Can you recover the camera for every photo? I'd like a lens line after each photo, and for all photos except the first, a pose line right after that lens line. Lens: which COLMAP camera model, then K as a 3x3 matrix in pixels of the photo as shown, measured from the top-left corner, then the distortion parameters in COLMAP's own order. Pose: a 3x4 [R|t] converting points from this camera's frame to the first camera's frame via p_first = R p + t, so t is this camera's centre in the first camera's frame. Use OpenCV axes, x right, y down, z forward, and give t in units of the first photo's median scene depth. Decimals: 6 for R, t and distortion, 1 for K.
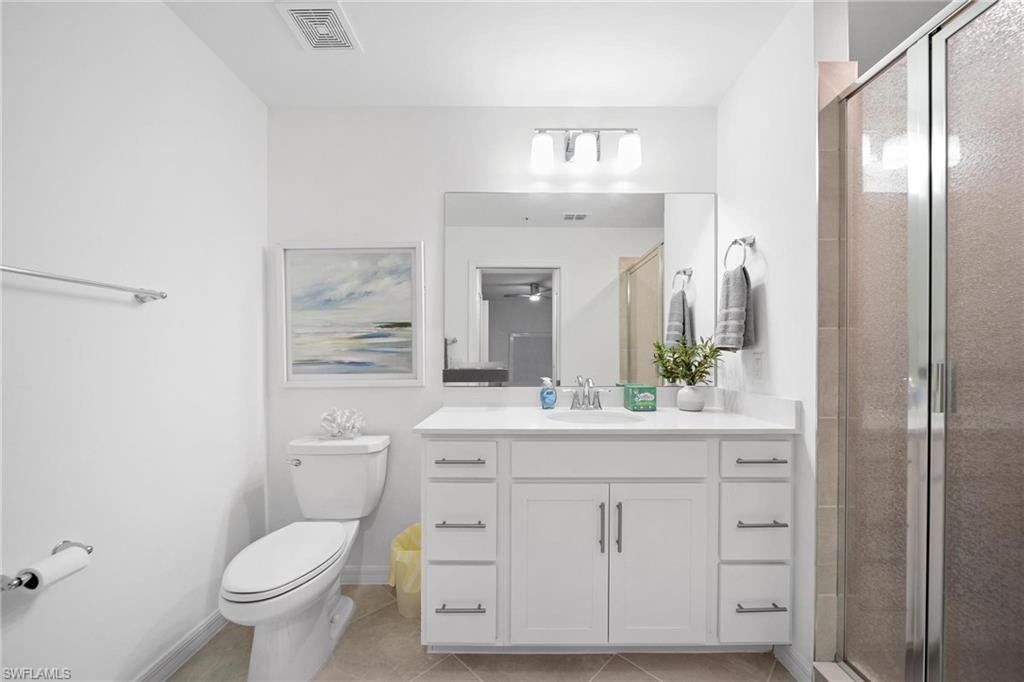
lens RADIAL K [[374.8, 0, 513.8], [0, 374.8, 361.7], [0, 0, 1]] dist [-0.002301, -0.000233]
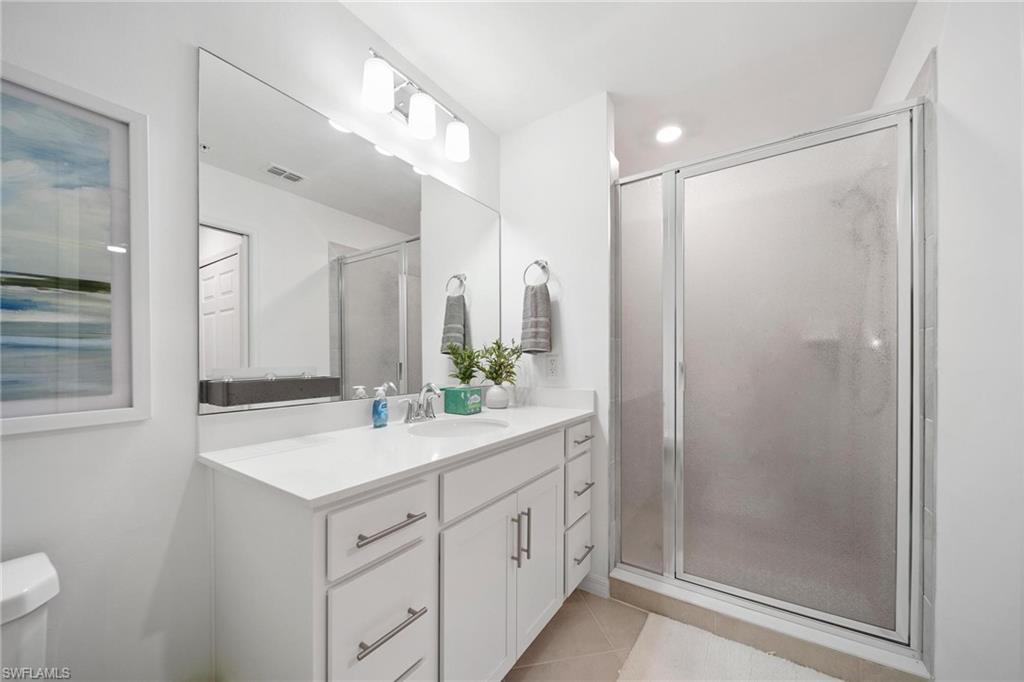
lens RADIAL K [[374.8, 0, 513.8], [0, 374.8, 361.7], [0, 0, 1]] dist [-0.002301, -0.000233]
pose [[0.555468, -0.007825, 0.831501, -0.406296], [0.008940, 0.999954, 0.003438, -0.006956], [-0.831490, 0.005524, 0.555512, 0.365776]]
